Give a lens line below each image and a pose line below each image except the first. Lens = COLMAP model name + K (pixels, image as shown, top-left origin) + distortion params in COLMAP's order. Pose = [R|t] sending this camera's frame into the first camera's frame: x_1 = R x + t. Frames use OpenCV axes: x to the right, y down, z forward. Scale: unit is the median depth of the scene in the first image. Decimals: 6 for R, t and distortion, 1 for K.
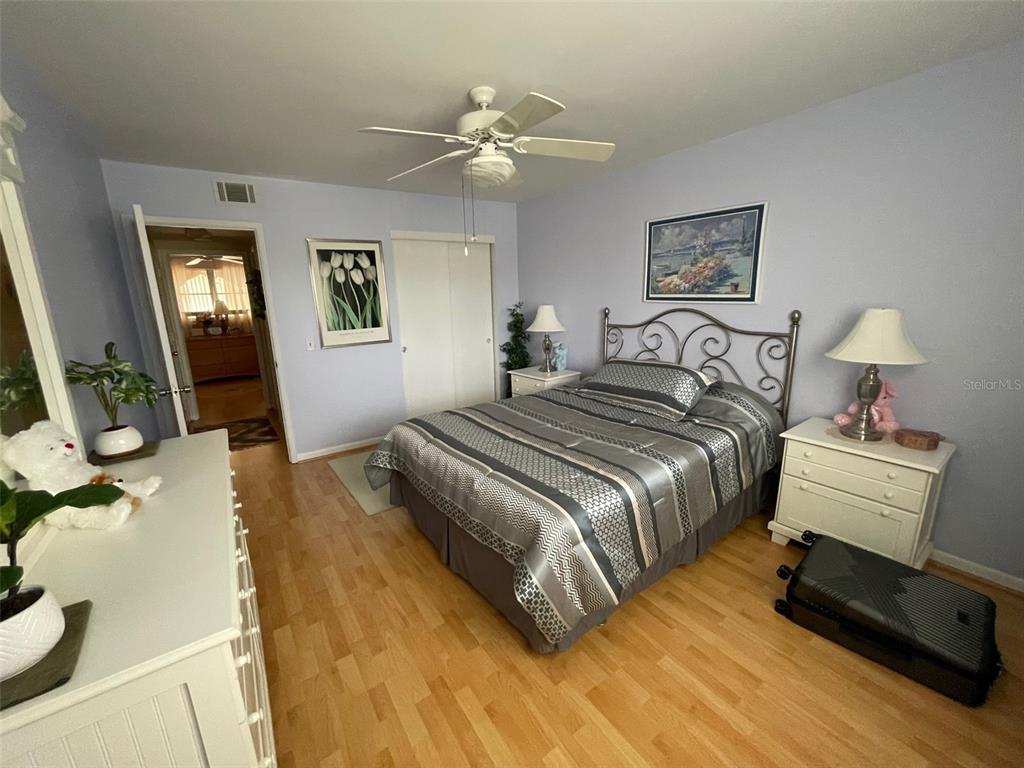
lens RADIAL K [[415.6, 0, 503.2], [0, 415.6, 386.6], [0, 0, 1]] dist [-0.000954, -0.001038]
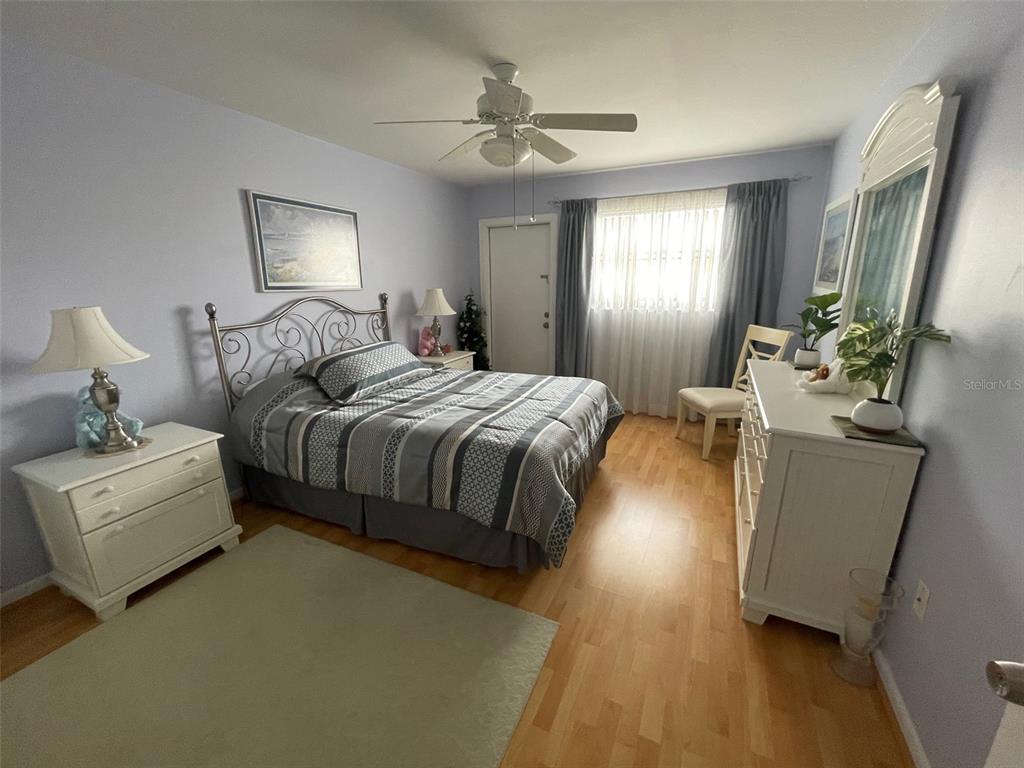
lens RADIAL K [[415.6, 0, 509.6], [0, 415.6, 381.9], [0, 0, 1]] dist [-0.000954, -0.001038]
pose [[-0.491837, -0.167162, 0.854490, -0.634940], [0.231457, 0.920984, 0.313394, -0.193697], [-0.839359, 0.351916, -0.414283, 1.036961]]
